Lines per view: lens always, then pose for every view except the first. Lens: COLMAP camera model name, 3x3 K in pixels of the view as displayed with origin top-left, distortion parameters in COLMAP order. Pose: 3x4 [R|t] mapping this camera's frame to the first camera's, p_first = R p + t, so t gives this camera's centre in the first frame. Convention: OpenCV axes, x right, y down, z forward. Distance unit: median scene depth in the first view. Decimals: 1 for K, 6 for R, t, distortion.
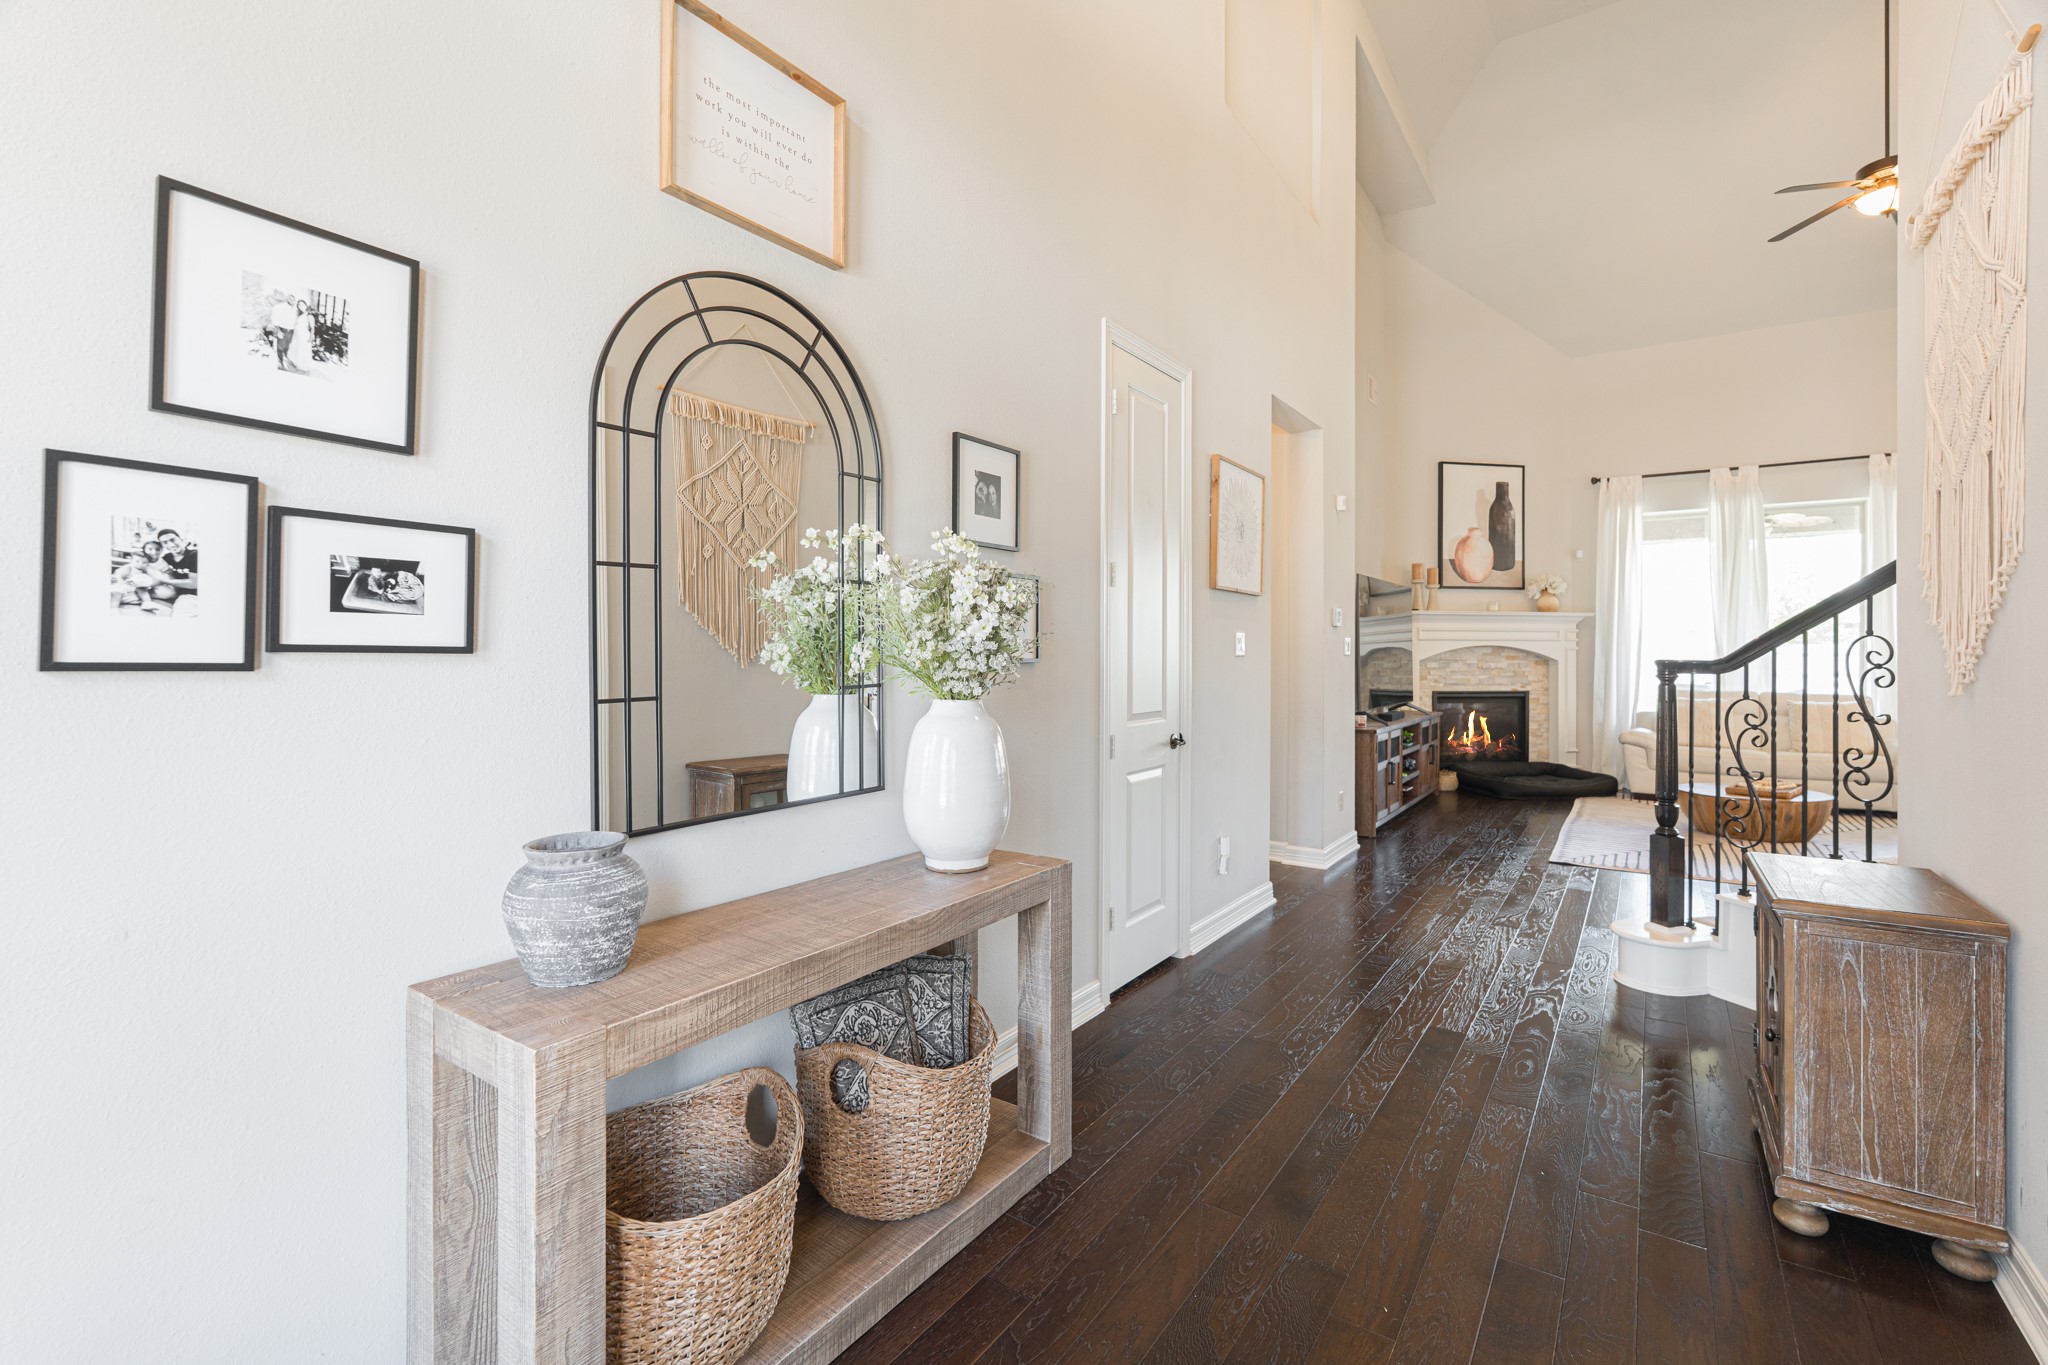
lens RADIAL K [[899.7, 0, 1036.5], [0, 899.7, 665.2], [0, 0, 1]] dist [-0.001348, -0.000508]
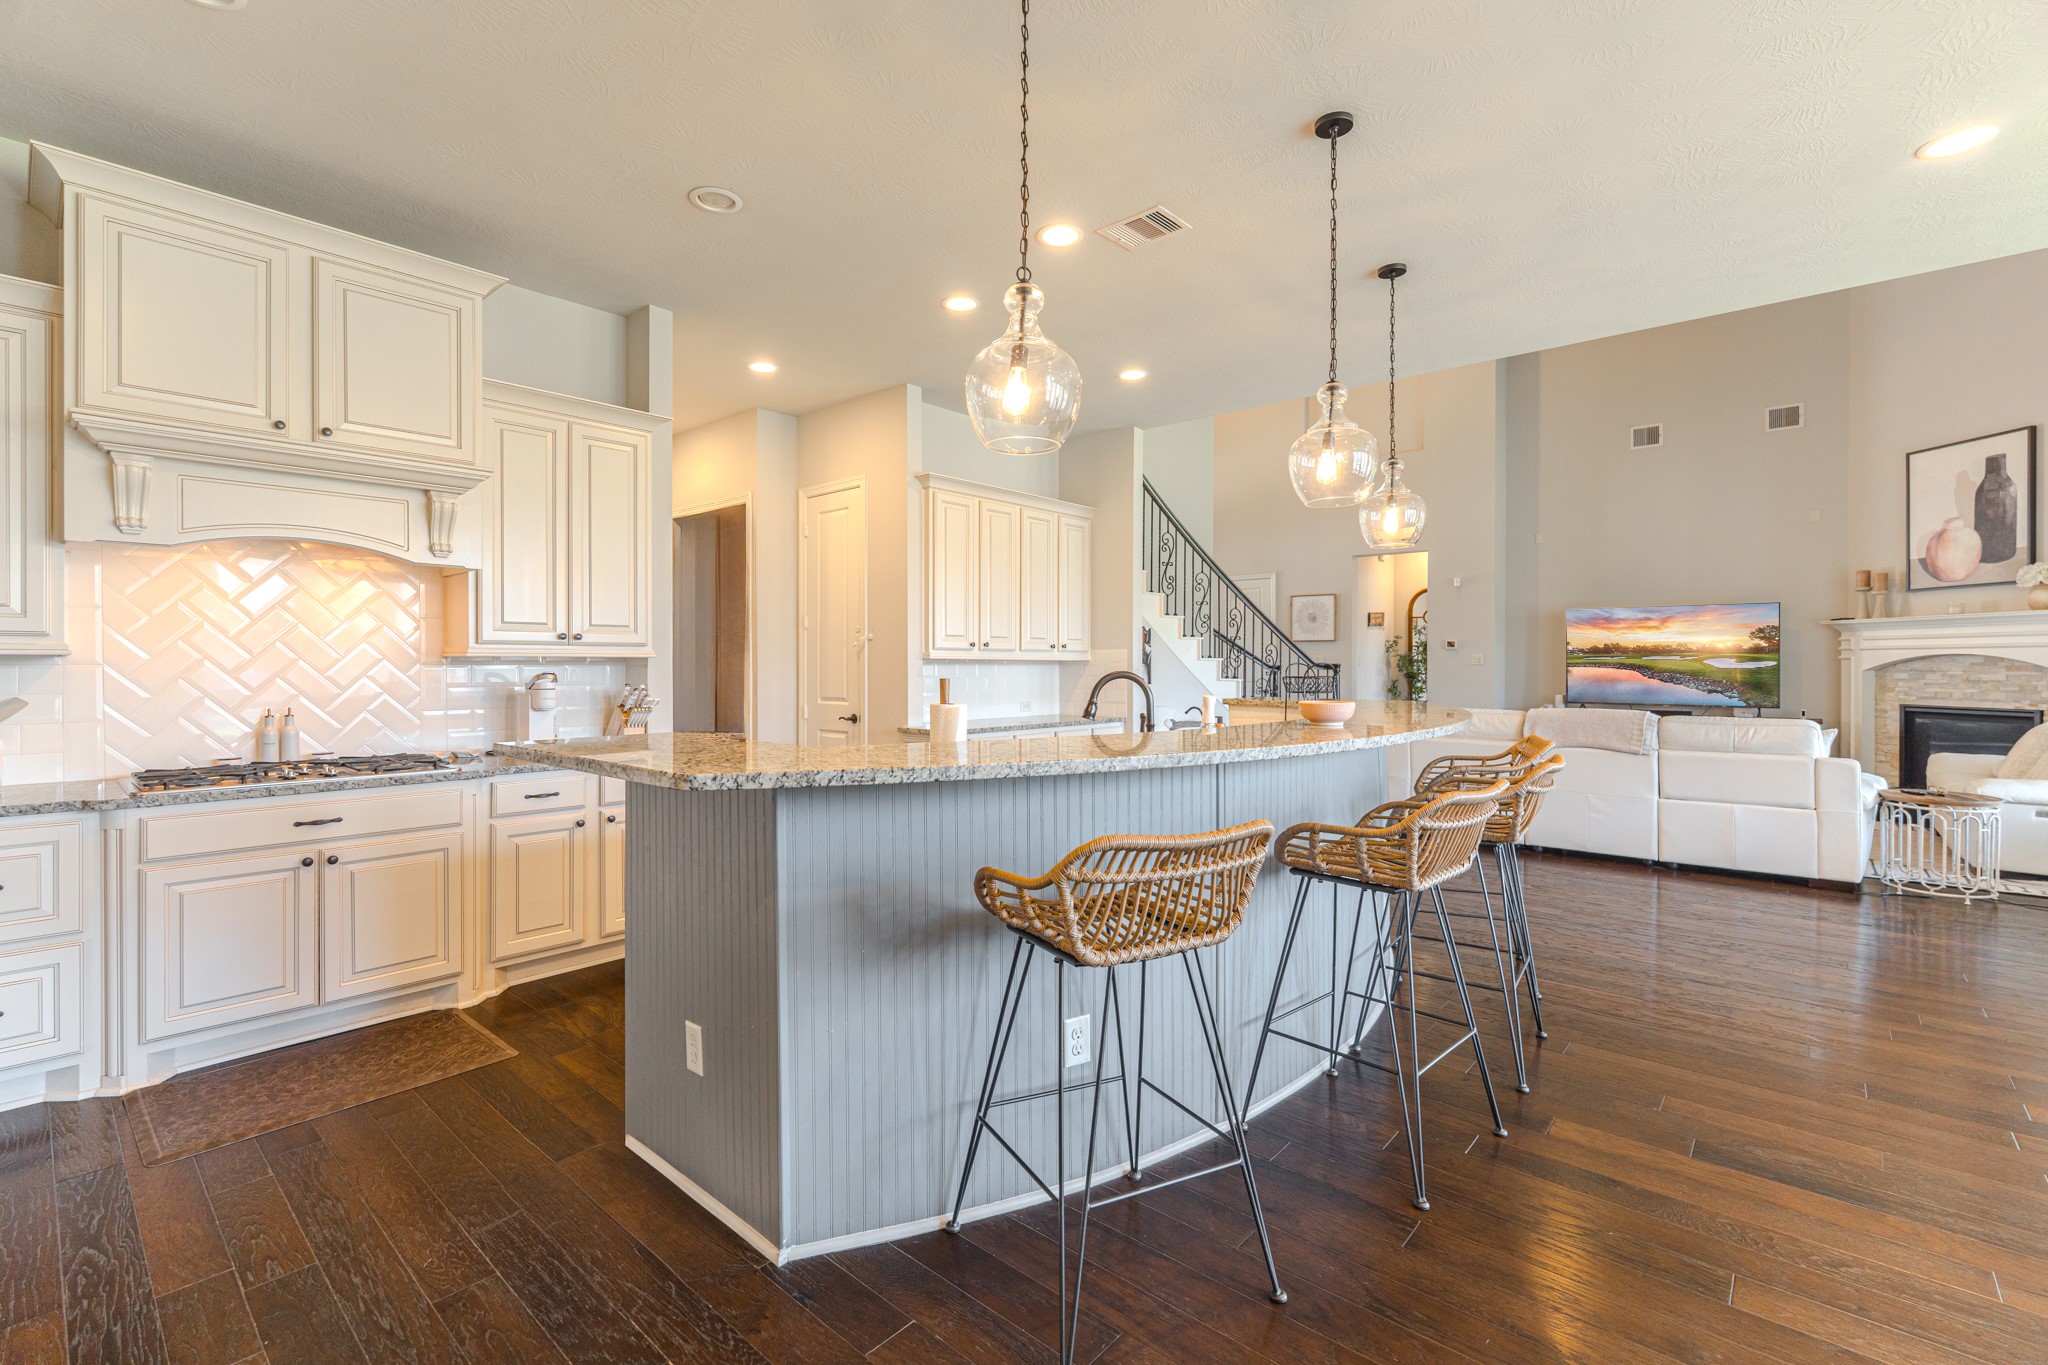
lens RADIAL K [[899.7, 0, 1010.0], [0, 899.7, 668.4], [0, 0, 1]] dist [-0.001348, -0.000508]
pose [[-0.136362, 0.001959, -0.990657, 1.461367], [-0.005838, 0.999979, 0.002781, -0.005094], [0.990642, 0.006163, -0.136348, 0.220411]]
